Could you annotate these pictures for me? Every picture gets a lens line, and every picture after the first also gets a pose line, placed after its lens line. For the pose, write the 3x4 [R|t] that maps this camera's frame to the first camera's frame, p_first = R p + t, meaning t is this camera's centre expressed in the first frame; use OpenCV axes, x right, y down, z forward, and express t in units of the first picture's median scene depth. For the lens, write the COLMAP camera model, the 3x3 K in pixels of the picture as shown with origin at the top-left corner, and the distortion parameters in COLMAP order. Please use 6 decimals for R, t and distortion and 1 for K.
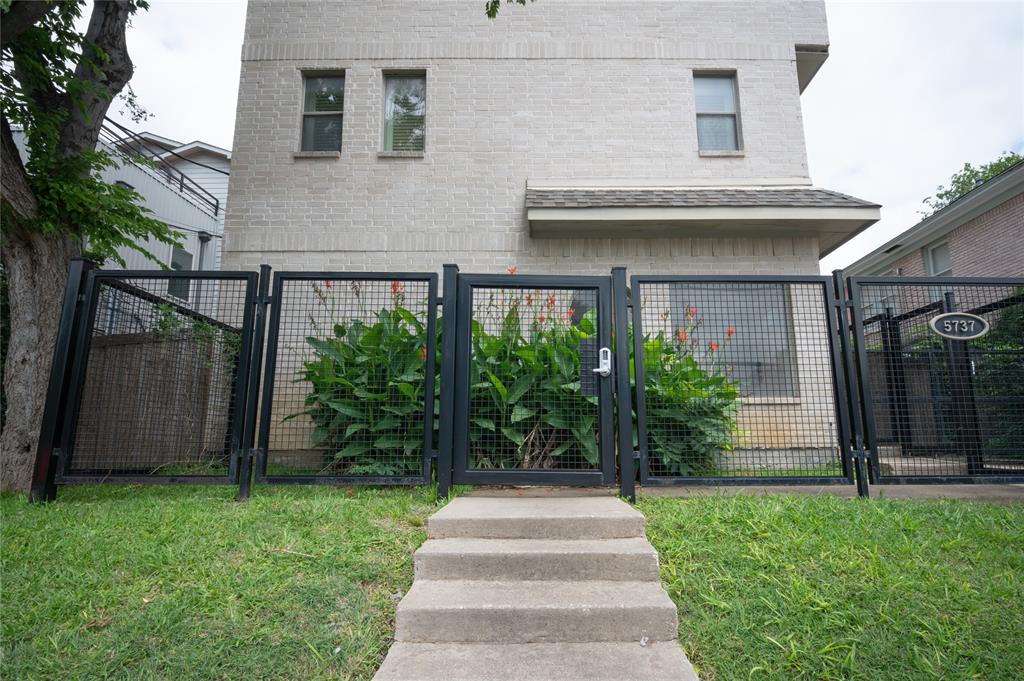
lens RADIAL K [[463.1, 0, 514.0], [0, 463.1, 371.8], [0, 0, 1]] dist [0.000528, -0.000082]
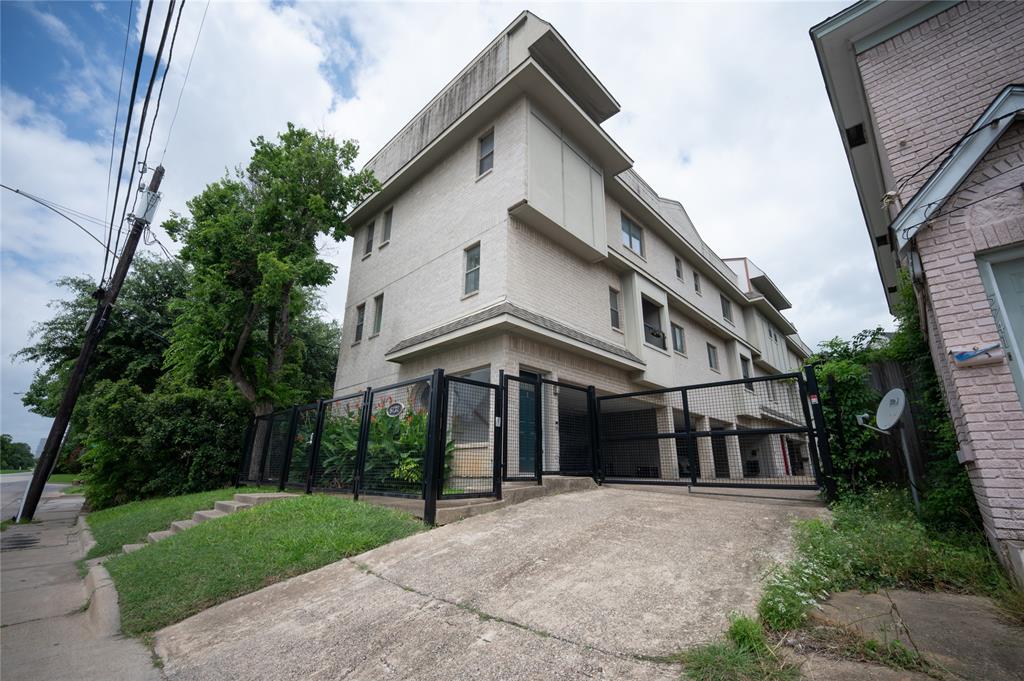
lens RADIAL K [[423.1, 0, 512.0], [0, 423.1, 340.5], [0, 0, 1]] dist [0.000825, -0.000154]
pose [[0.709535, -0.195387, -0.677041, 1.556862], [0.095065, 0.978549, -0.182772, -0.012879], [0.698228, 0.065320, 0.712889, 0.021307]]
